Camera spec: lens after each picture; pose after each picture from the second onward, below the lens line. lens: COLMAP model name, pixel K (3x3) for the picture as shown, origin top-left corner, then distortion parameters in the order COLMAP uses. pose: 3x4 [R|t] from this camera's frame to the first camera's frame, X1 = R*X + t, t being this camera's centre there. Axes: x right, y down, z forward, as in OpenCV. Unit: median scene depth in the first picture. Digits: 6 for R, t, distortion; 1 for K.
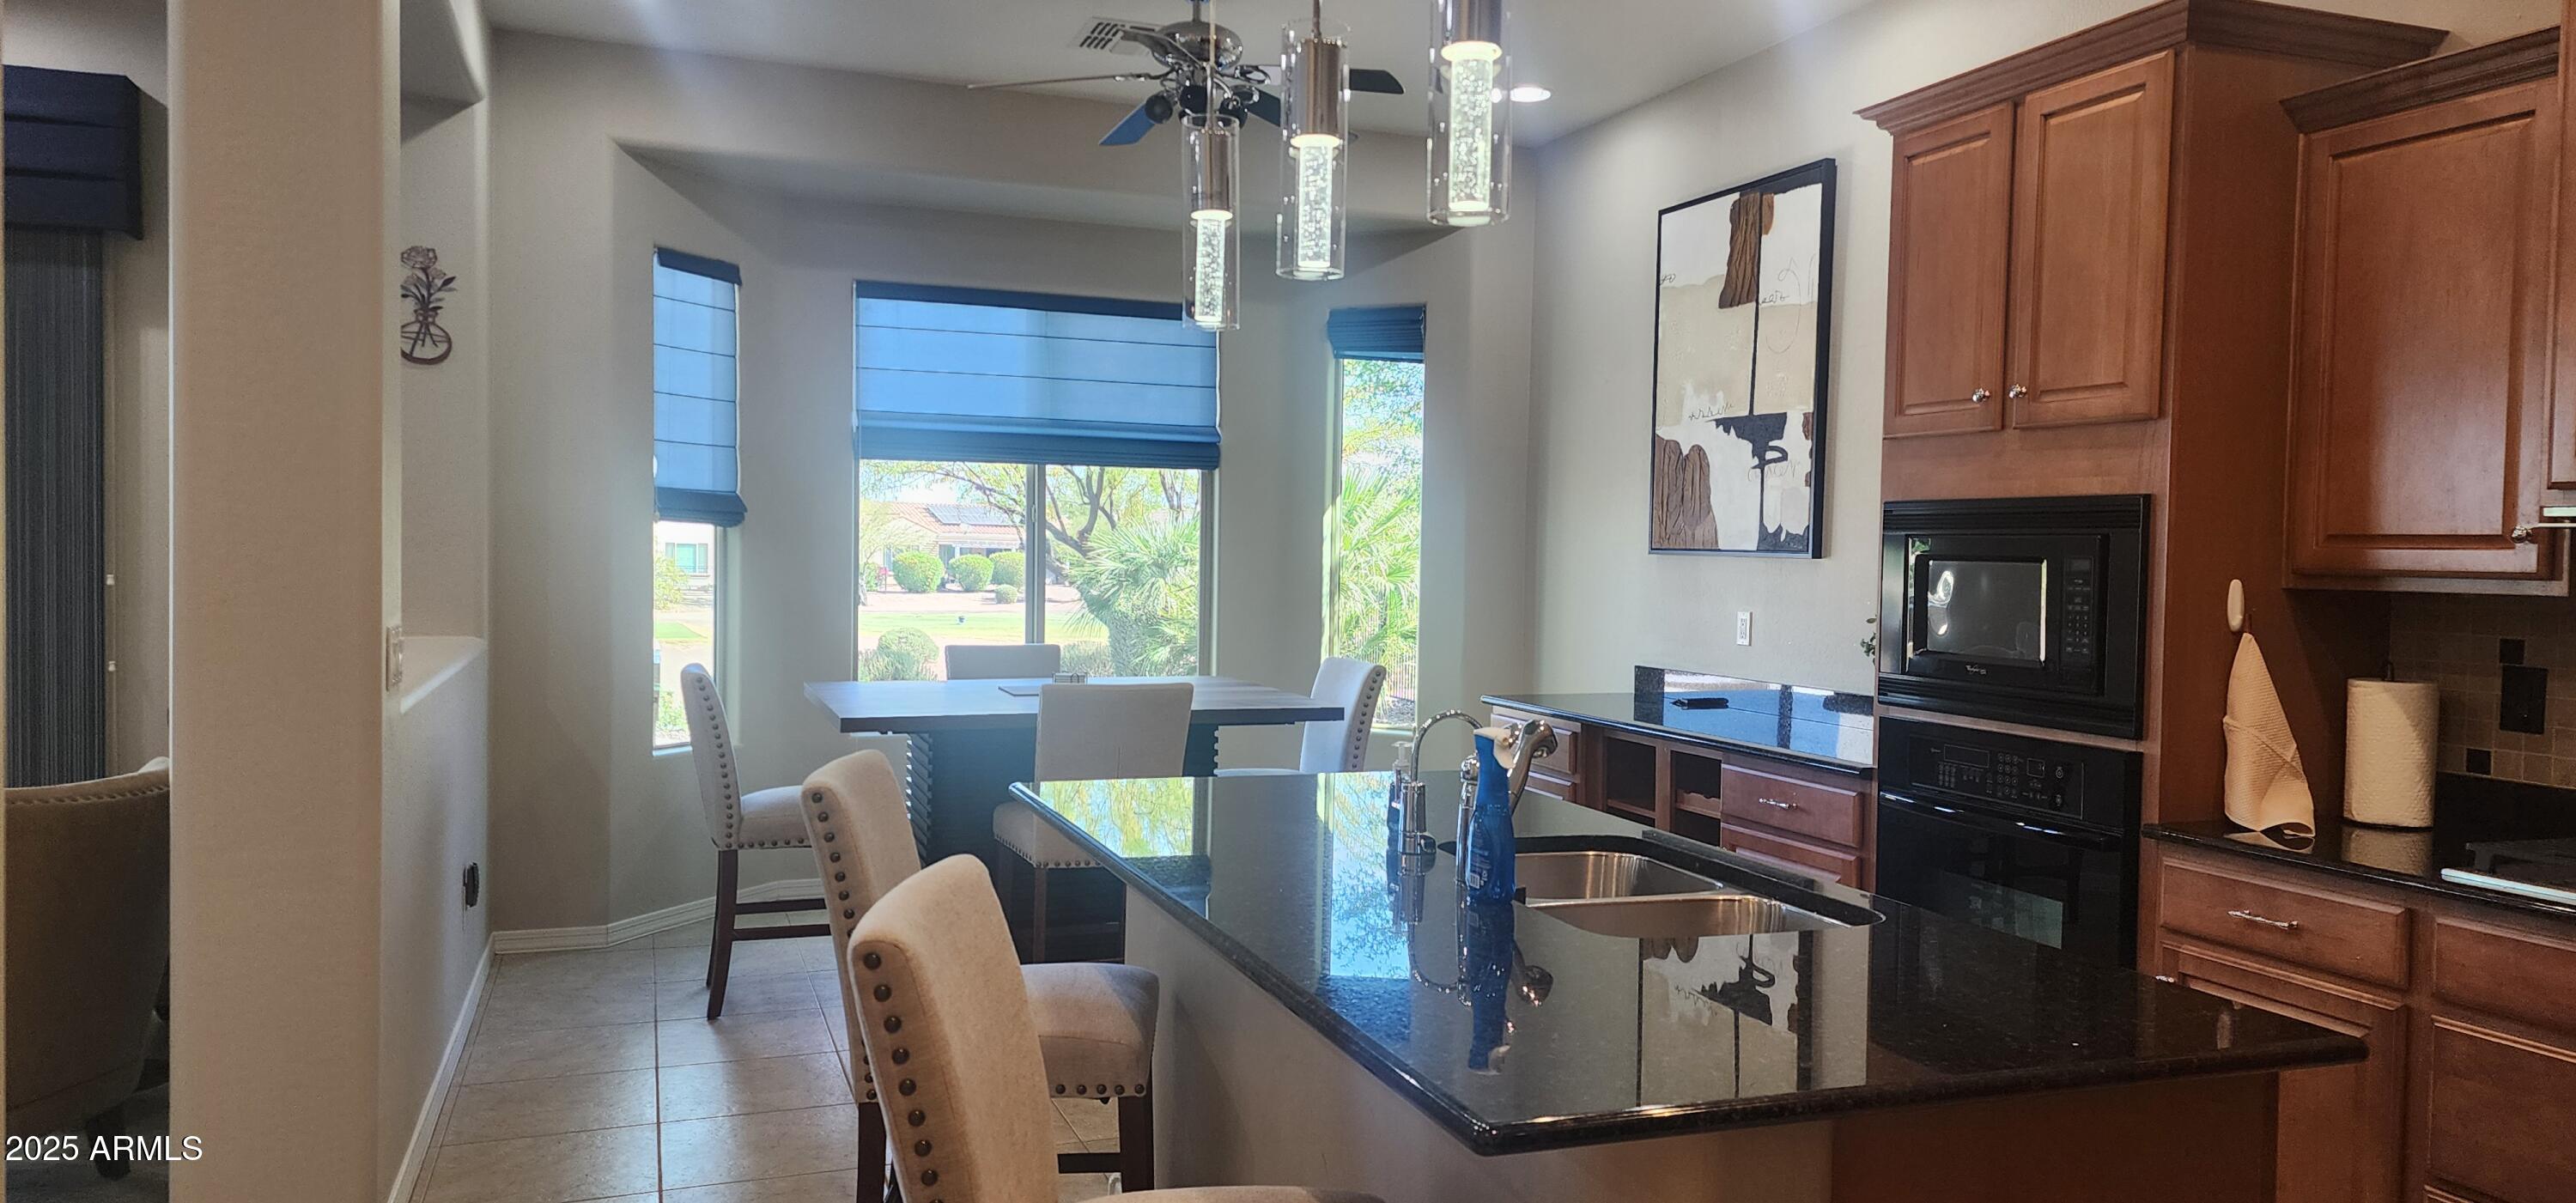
lens RADIAL K [[1713.3, 0, 1291.1], [0, 1713.3, 614.9], [0, 0, 1]] dist [0.064280, -0.054264]
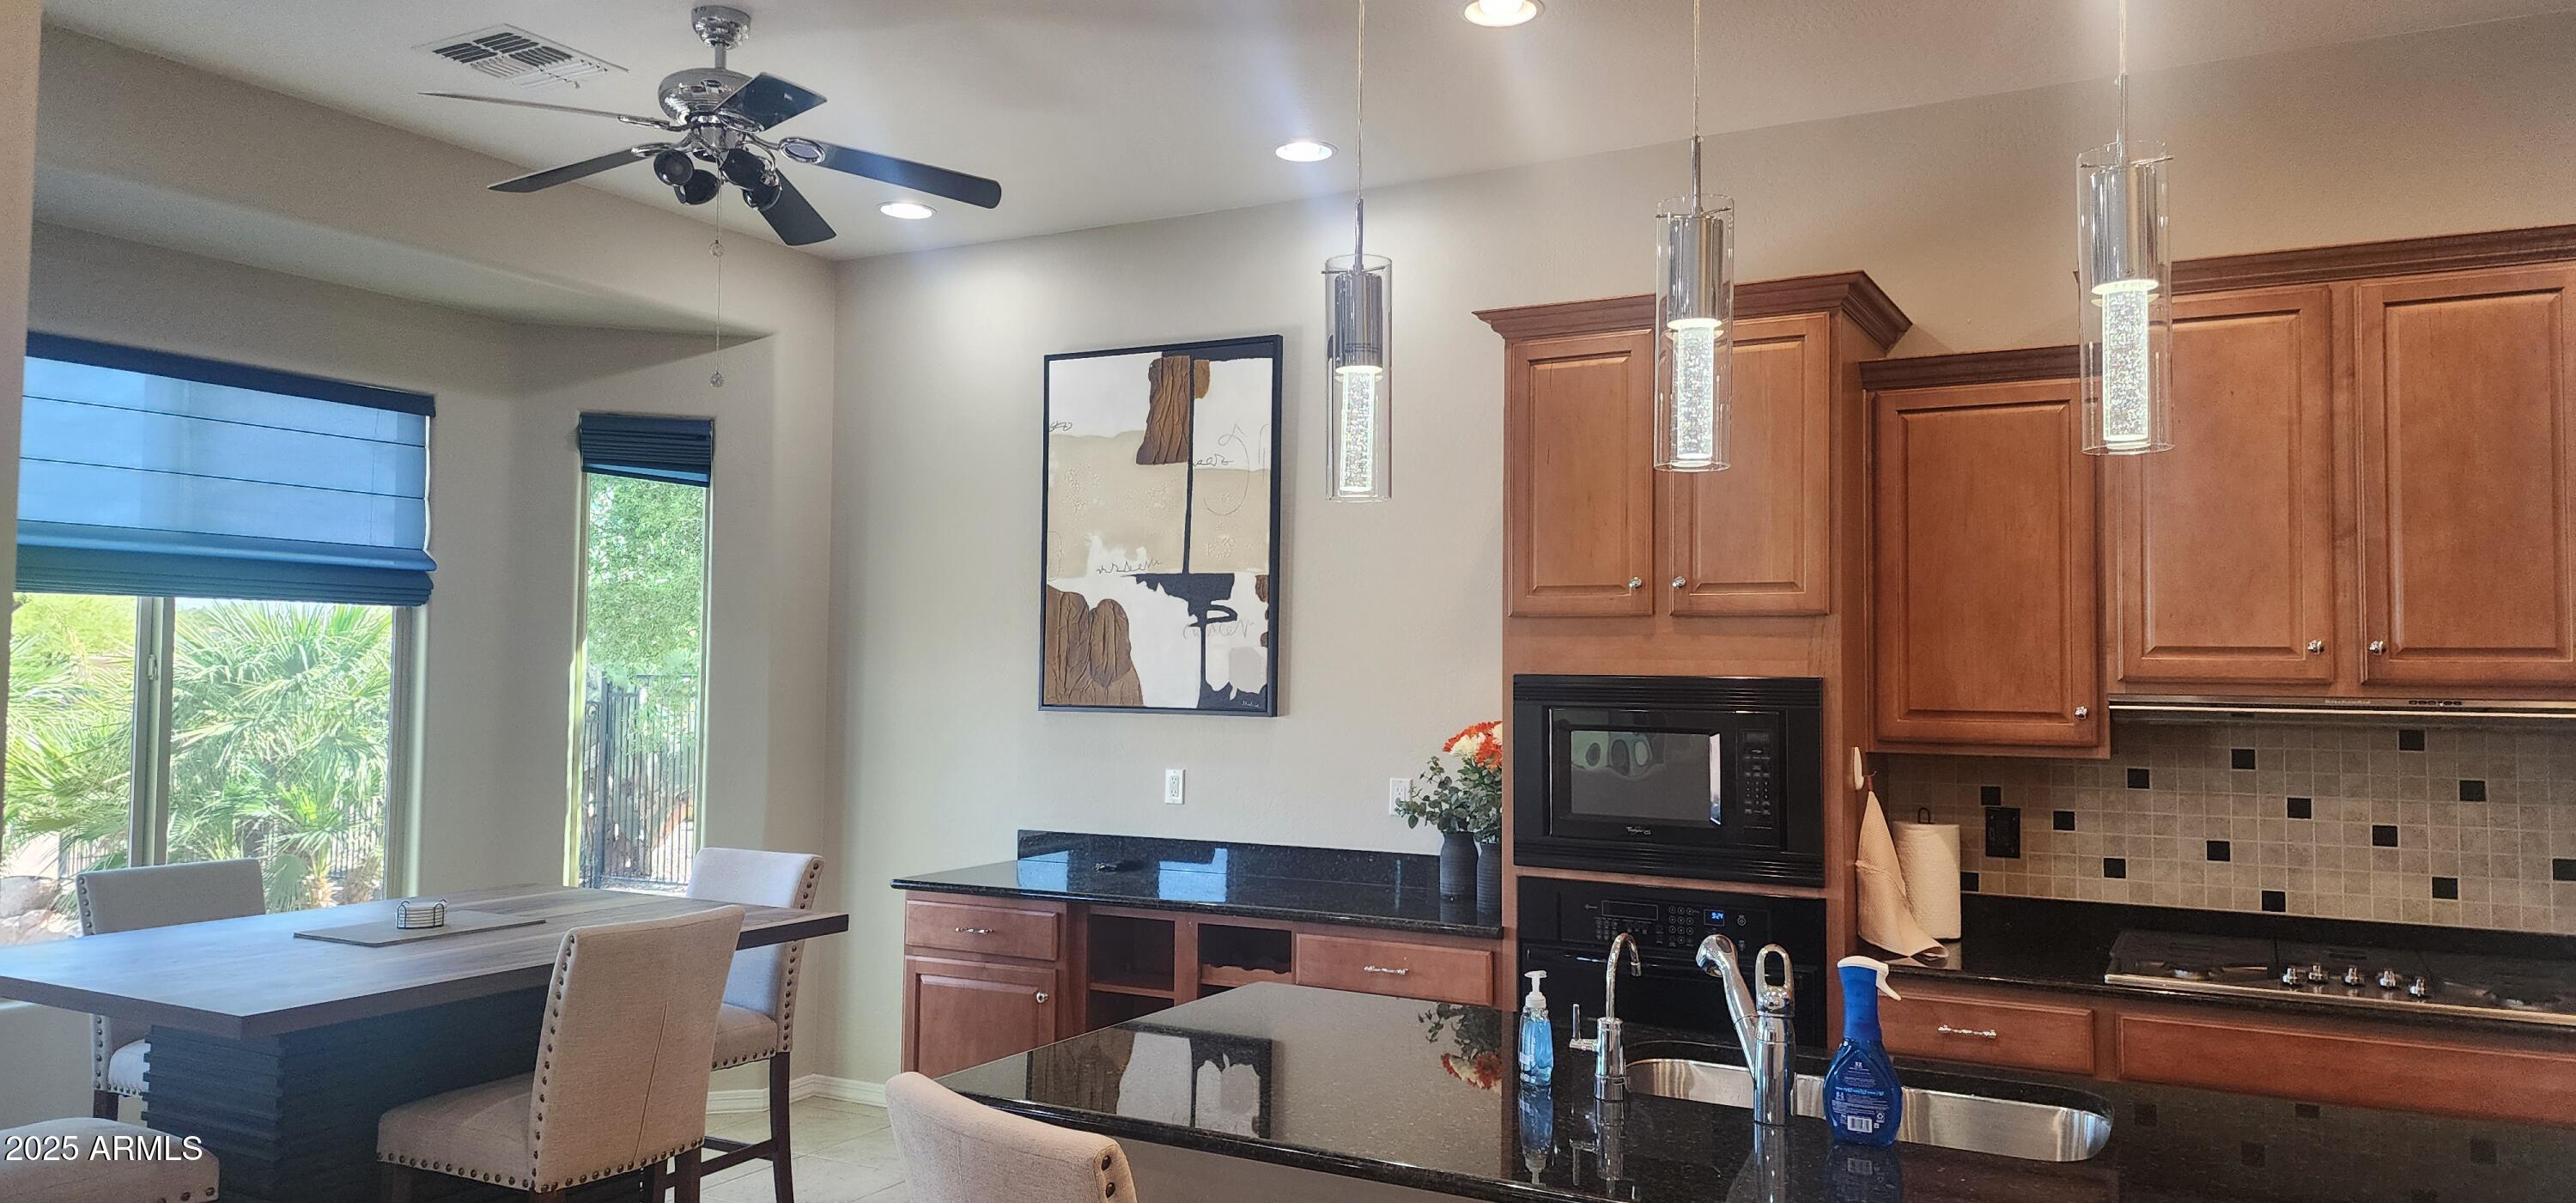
lens RADIAL K [[1706.5, 0, 1288.0], [0, 1706.5, 601.5], [0, 0, 1]] dist [0.133636, -0.163142]
pose [[0.758174, 0.017886, 0.651807, -0.331776], [0.029501, 0.997659, -0.061691, -0.035748], [-0.651385, 0.066001, 0.755871, 0.205659]]
